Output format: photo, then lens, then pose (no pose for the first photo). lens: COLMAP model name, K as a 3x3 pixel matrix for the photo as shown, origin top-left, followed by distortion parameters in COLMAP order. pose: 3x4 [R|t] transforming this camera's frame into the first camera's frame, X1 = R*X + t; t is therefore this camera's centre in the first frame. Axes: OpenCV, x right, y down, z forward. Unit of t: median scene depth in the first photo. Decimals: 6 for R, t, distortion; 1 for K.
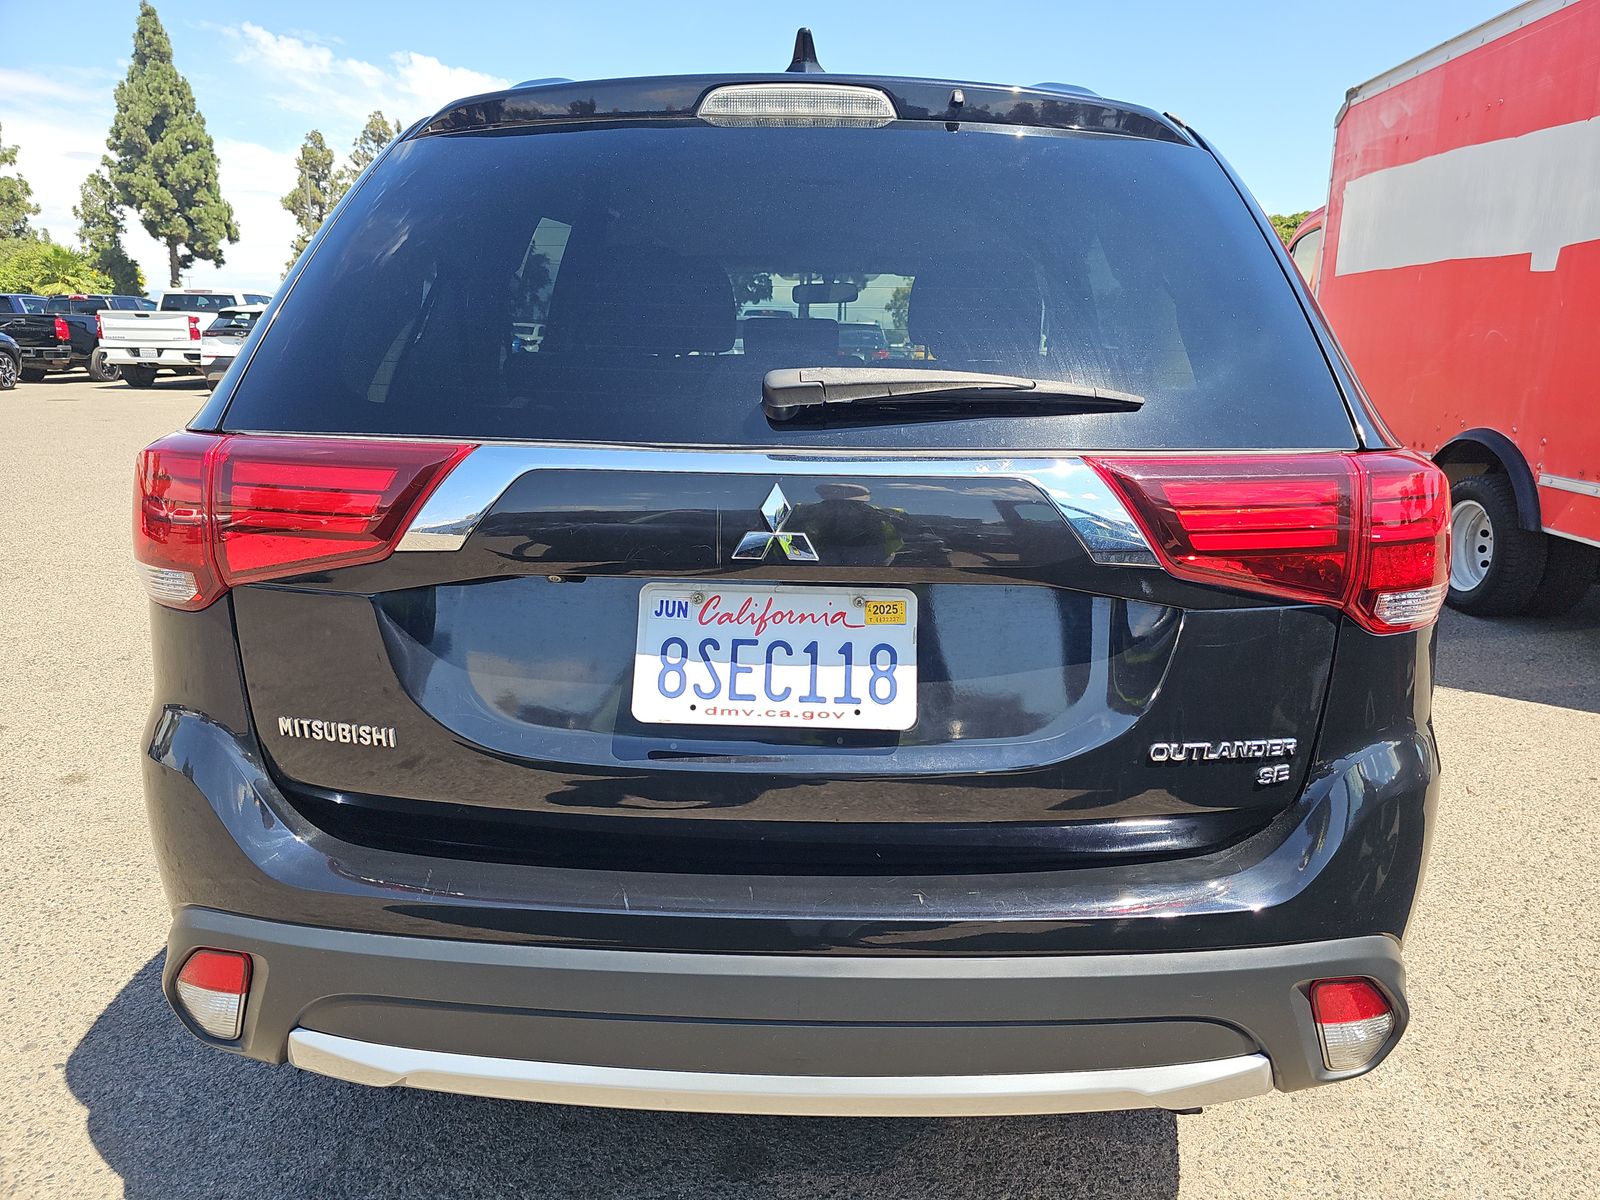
lens RADIAL K [[1069.3, 0, 808.3], [0, 1069.3, 601.7], [0, 0, 1]] dist [0.091295, -0.099924]
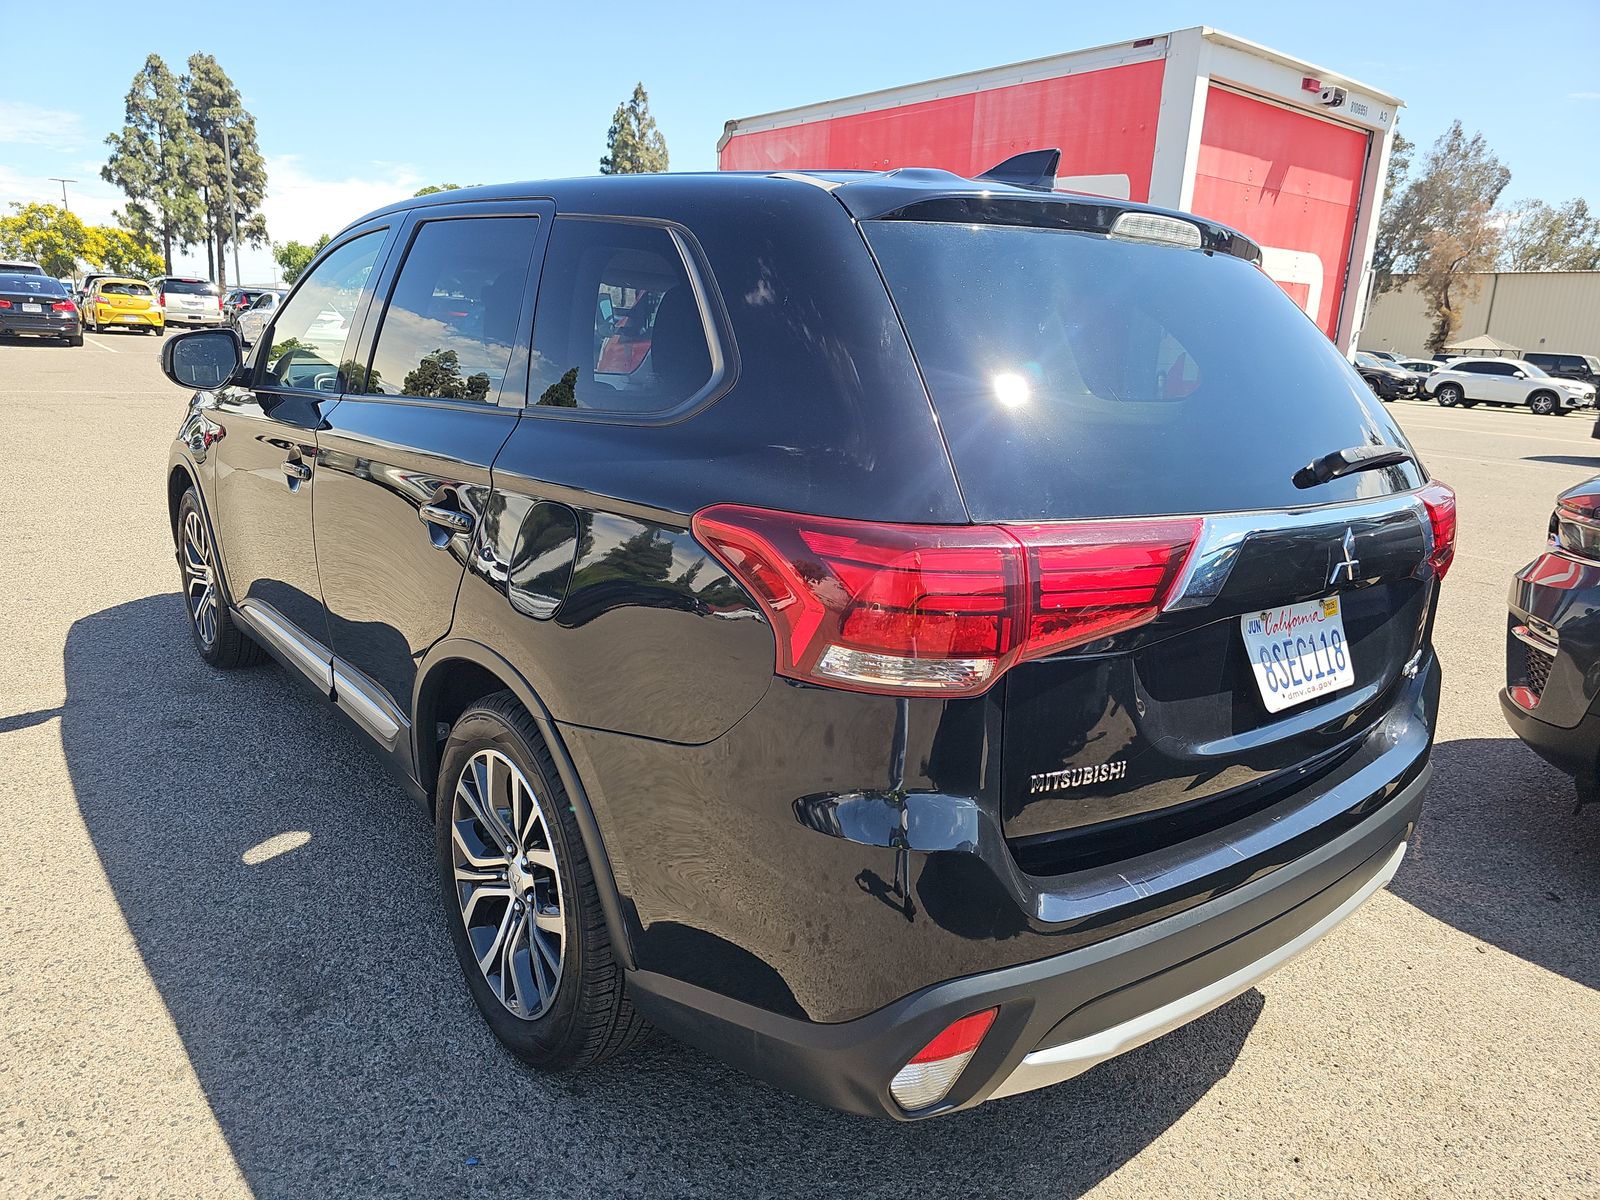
lens RADIAL K [[1069.3, 0, 808.3], [0, 1069.3, 601.7], [0, 0, 1]] dist [0.091295, -0.099924]
pose [[0.756785, -0.130761, 0.640452, -1.406466], [0.108421, 0.991326, 0.074285, -0.185002], [-0.644610, 0.013221, 0.764397, 0.326705]]
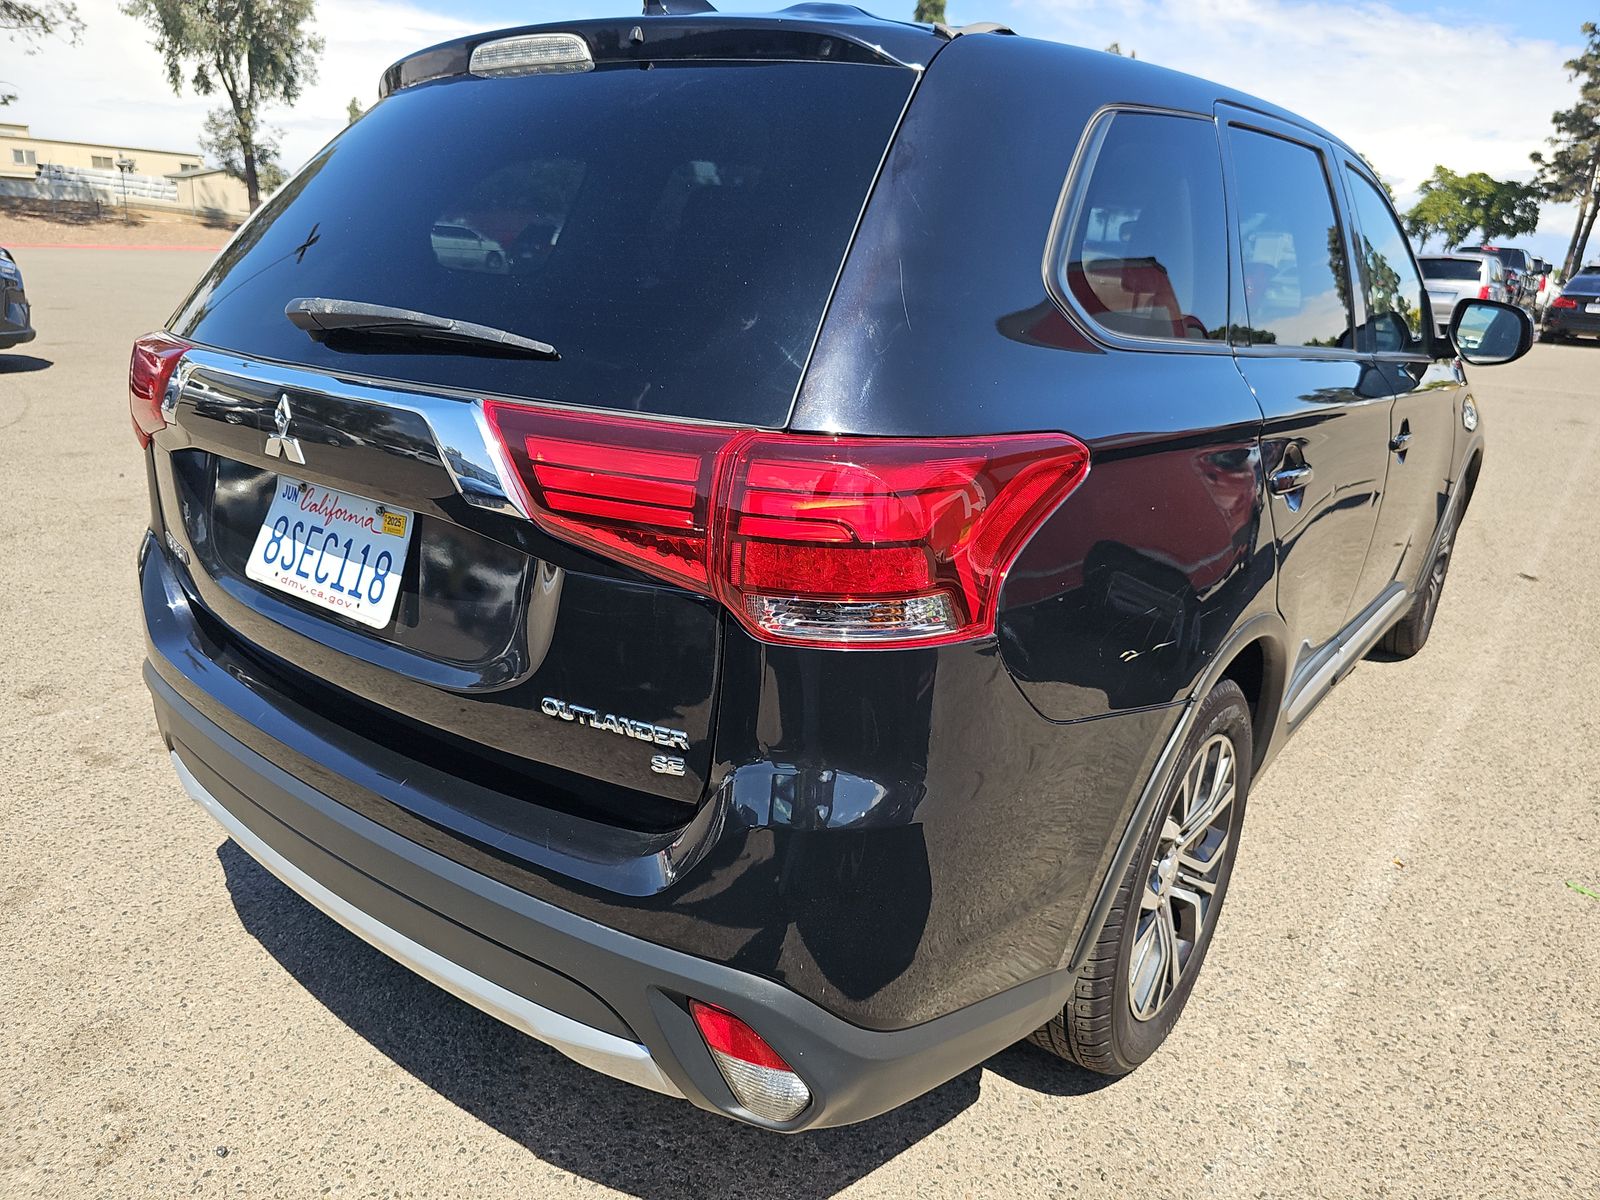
lens RADIAL K [[1069.3, 0, 808.3], [0, 1069.3, 601.7], [0, 0, 1]] dist [0.091295, -0.099924]
pose [[0.806680, 0.198678, -0.556591, 1.059247], [-0.167583, 0.980040, 0.106949, -0.103254], [0.566730, 0.007002, 0.823874, 0.315622]]
